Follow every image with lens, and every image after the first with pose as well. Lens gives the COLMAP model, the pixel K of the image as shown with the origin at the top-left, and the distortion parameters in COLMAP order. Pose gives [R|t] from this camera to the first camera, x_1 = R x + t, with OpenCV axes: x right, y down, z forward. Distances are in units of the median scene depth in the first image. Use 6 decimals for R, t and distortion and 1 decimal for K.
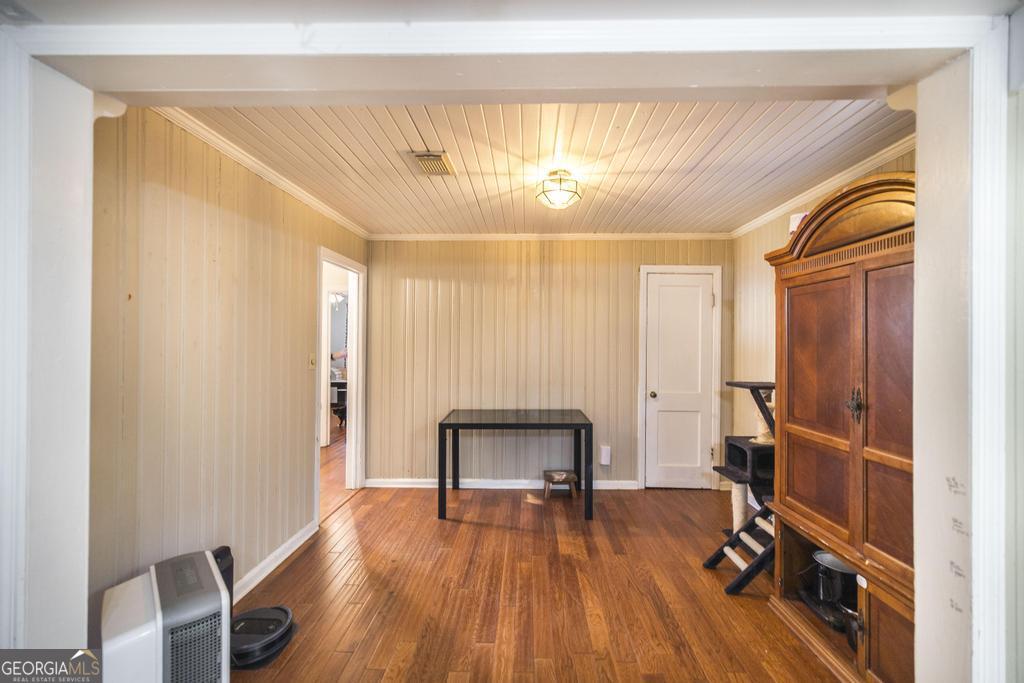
lens RADIAL K [[434.0, 0, 515.8], [0, 434.0, 341.2], [0, 0, 1]] dist [0.000854, -0.000049]
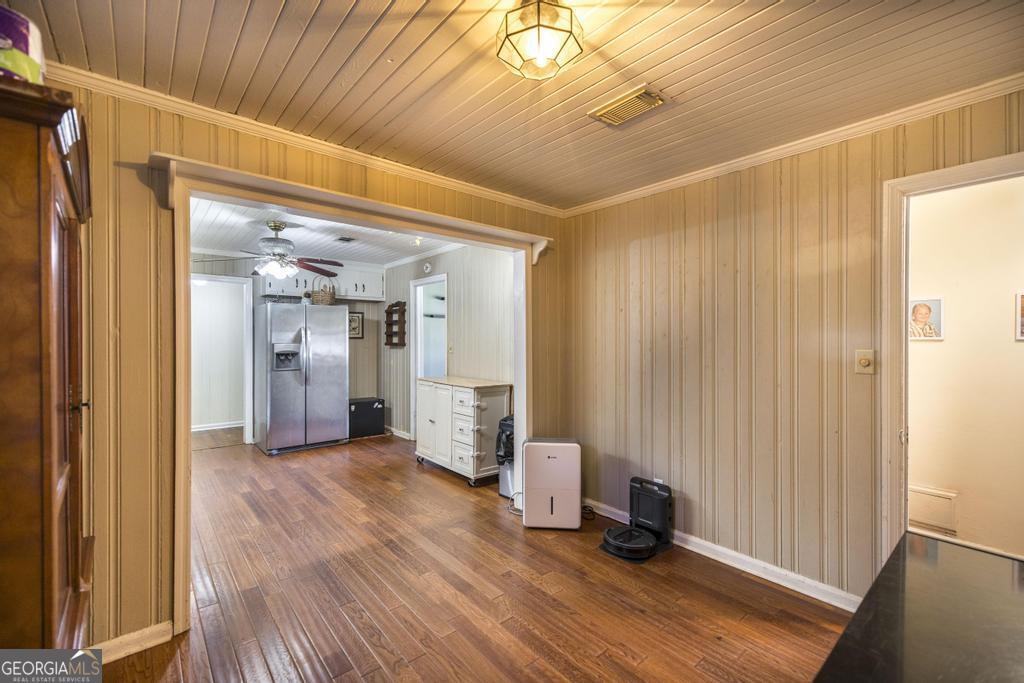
lens RADIAL K [[434.0, 0, 515.2], [0, 434.0, 342.1], [0, 0, 1]] dist [0.000854, -0.000049]
pose [[-0.739046, 0.003602, -0.673646, 0.541640], [0.003281, 0.999993, 0.001748, 0.019219], [0.673647, -0.000918, -0.739053, 1.572990]]
